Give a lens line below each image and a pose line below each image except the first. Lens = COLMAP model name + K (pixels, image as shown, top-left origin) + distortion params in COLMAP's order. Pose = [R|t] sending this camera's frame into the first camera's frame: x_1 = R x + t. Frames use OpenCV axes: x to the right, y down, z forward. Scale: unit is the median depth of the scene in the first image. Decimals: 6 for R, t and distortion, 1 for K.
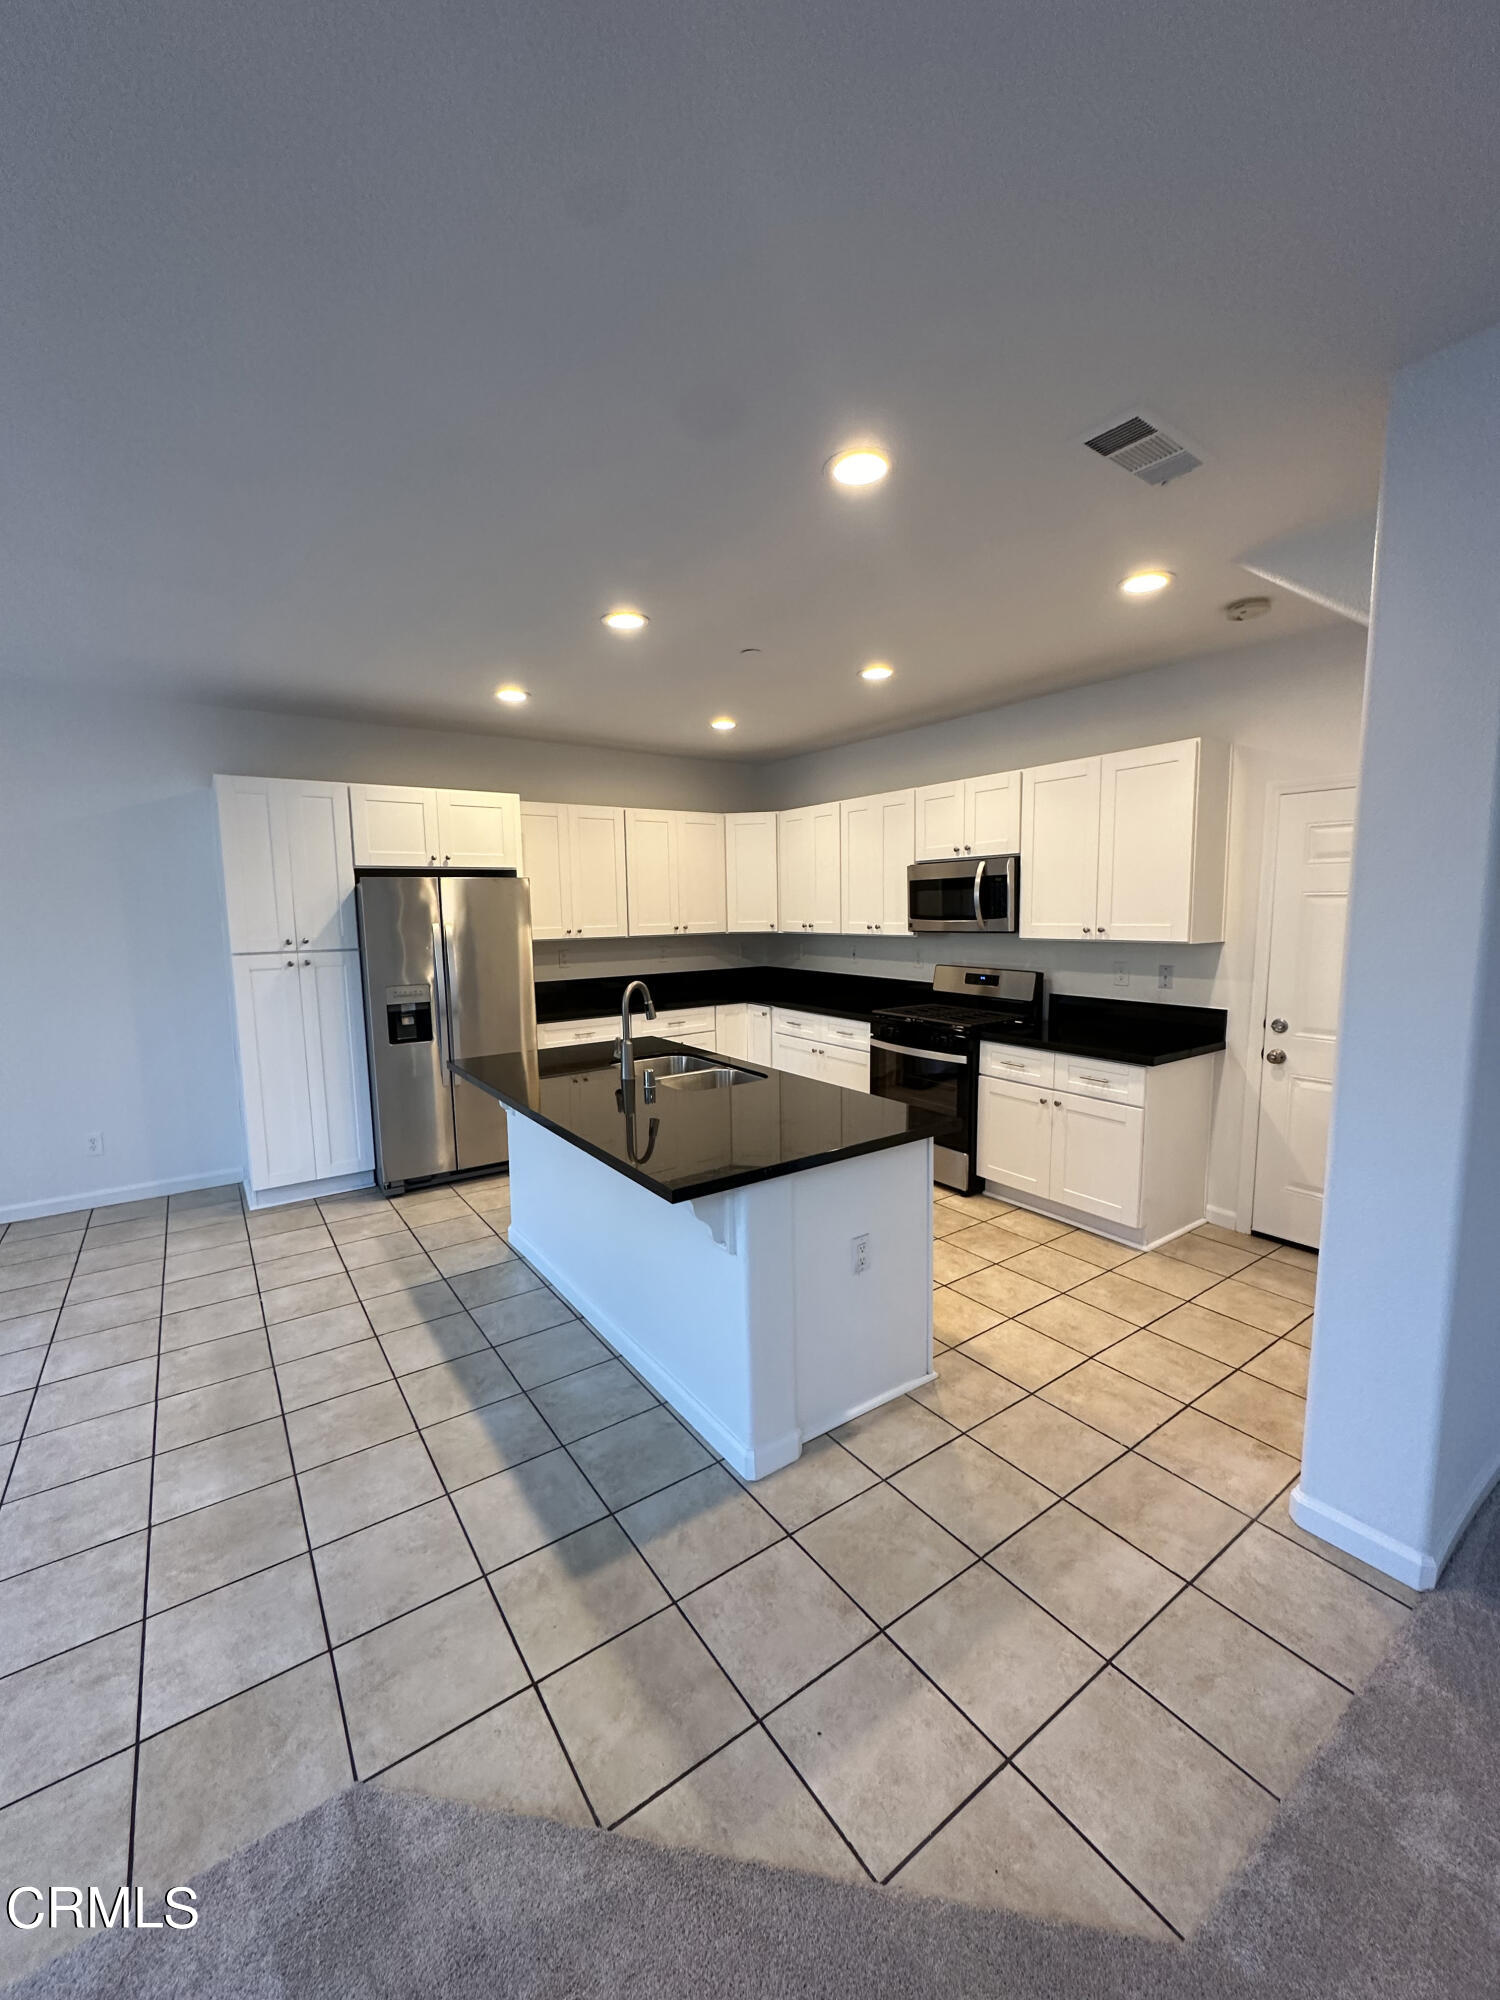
lens RADIAL K [[800.2, 0, 750.1], [0, 800.2, 1002.7], [0, 0, 1]] dist [-0.005855, 0.001639]
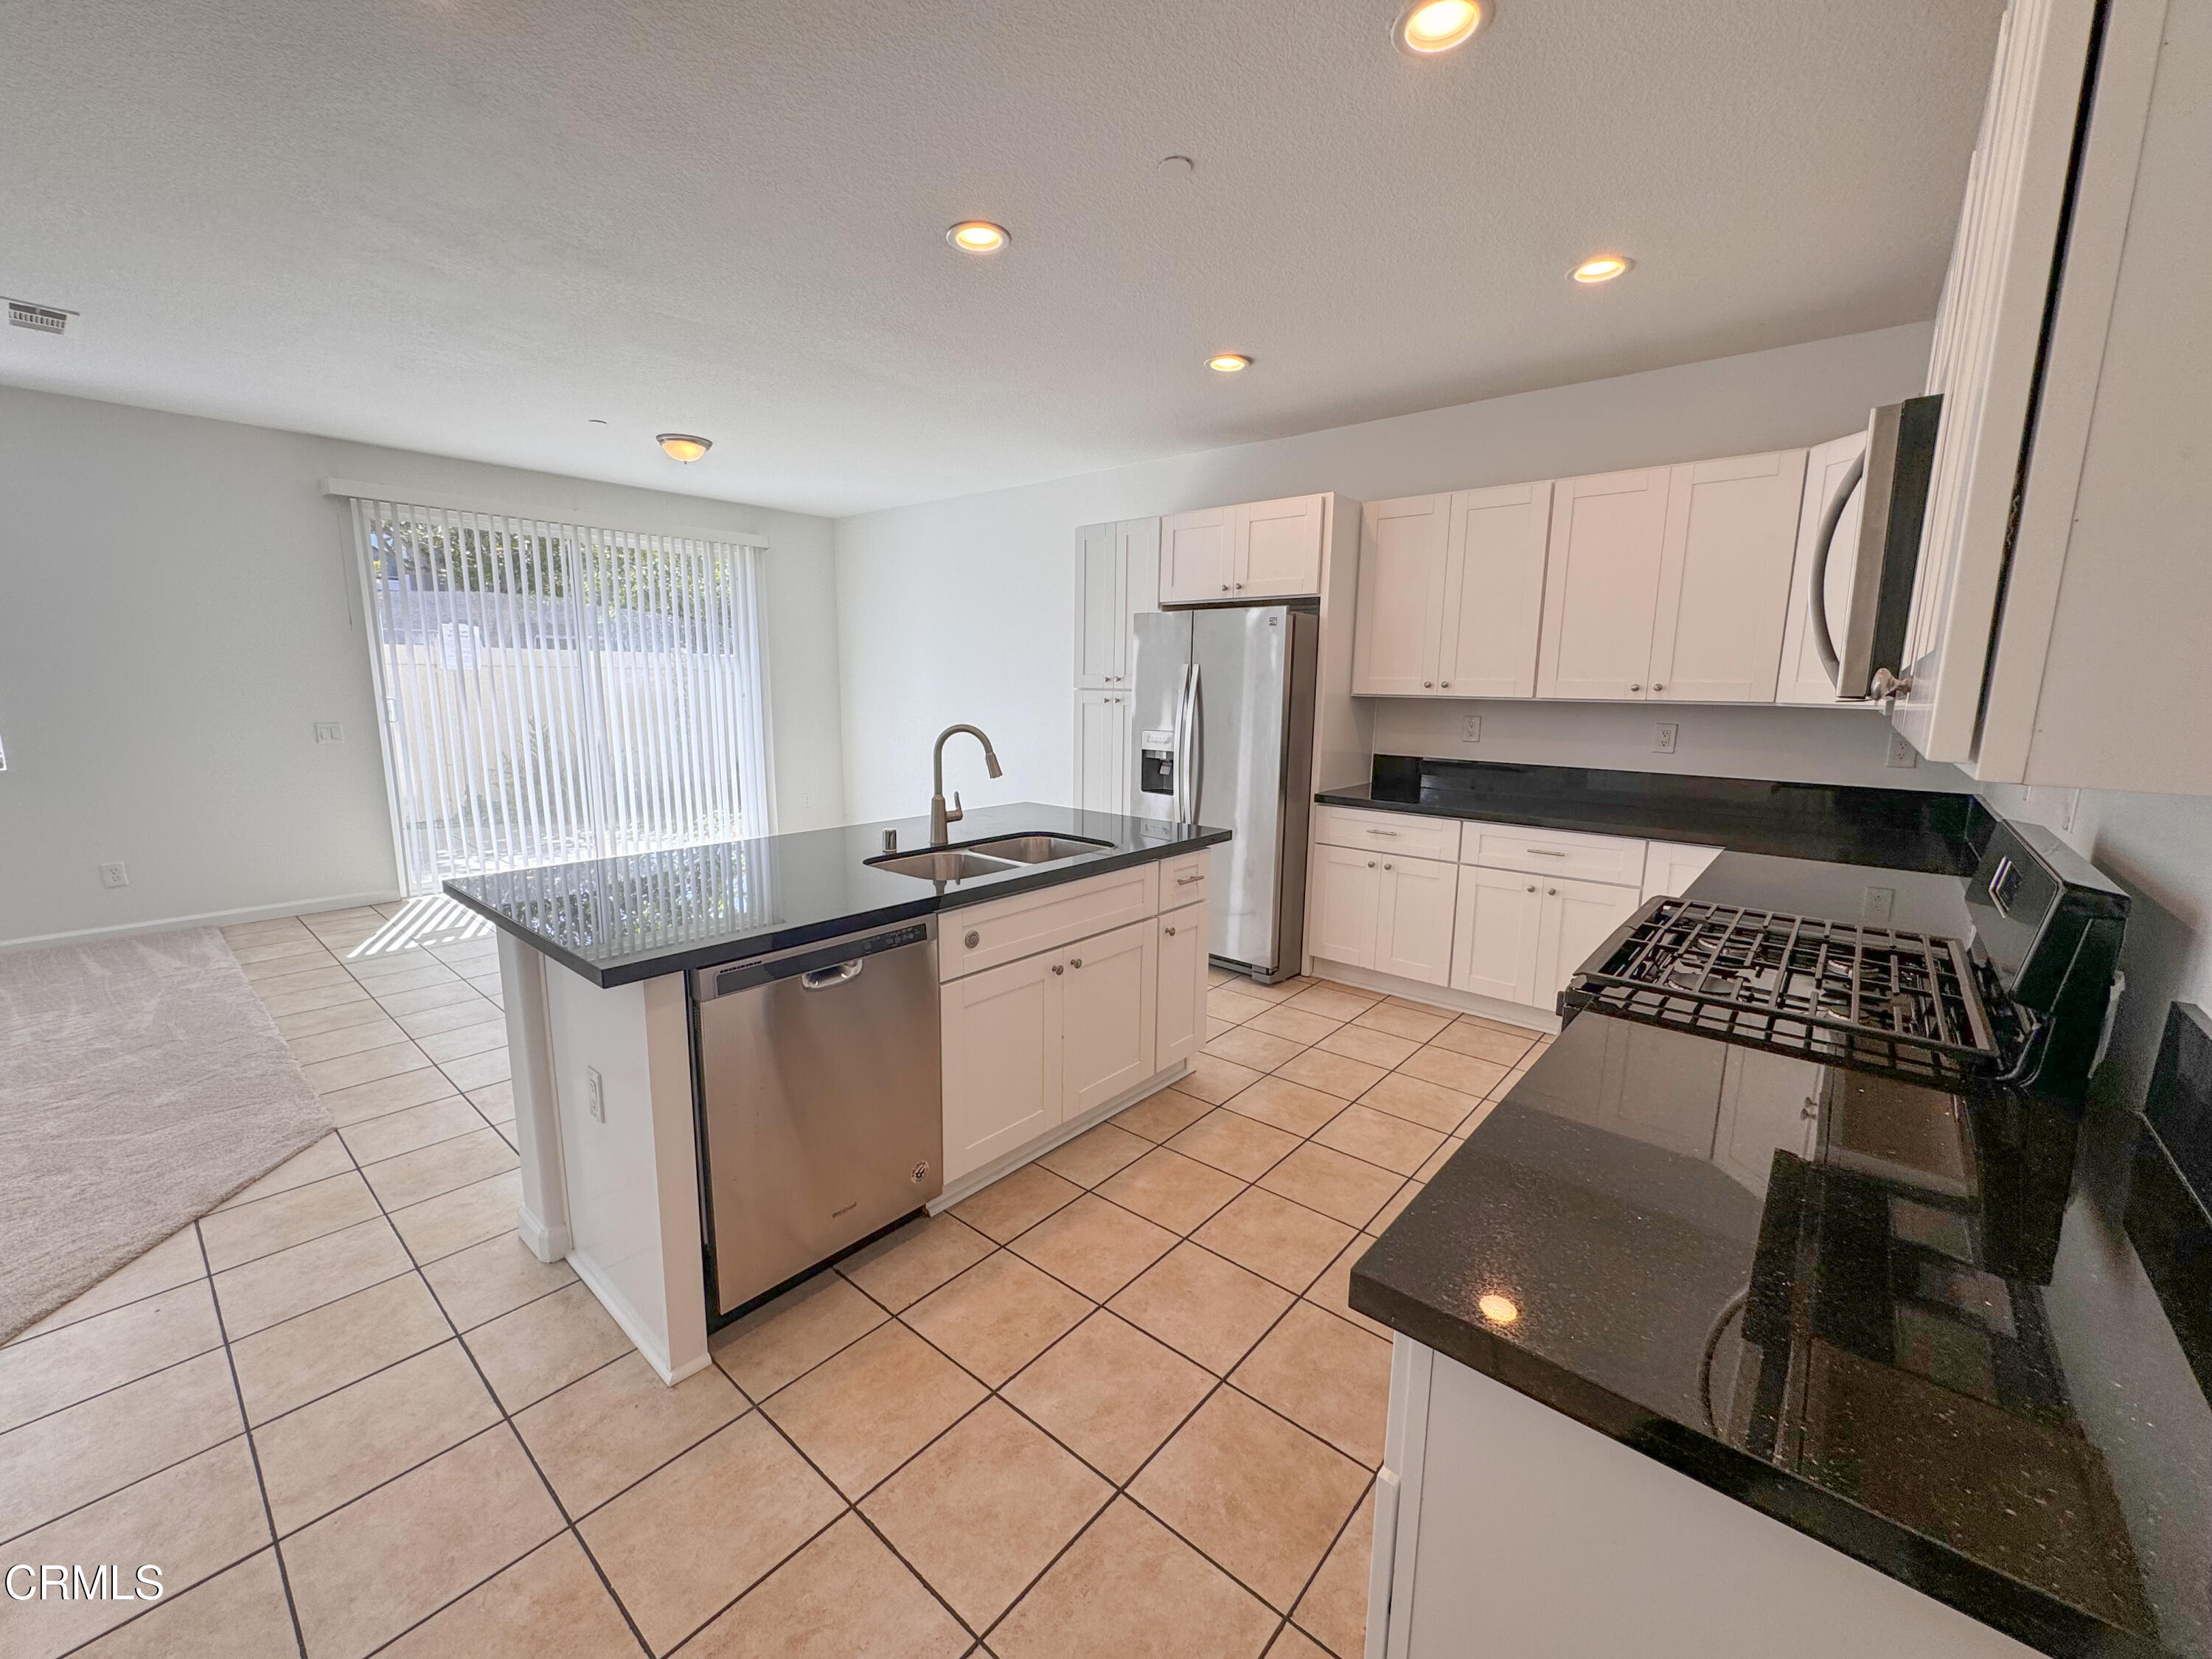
lens RADIAL K [[882.5, 0, 1106.1], [0, 882.5, 823.4], [0, 0, 1]] dist [-0.001706, 0.000392]
pose [[0.248886, 0.175979, -0.952411, 0.634741], [-0.135198, 0.980039, 0.145754, -0.066564], [0.959050, 0.092488, 0.267710, 0.793003]]
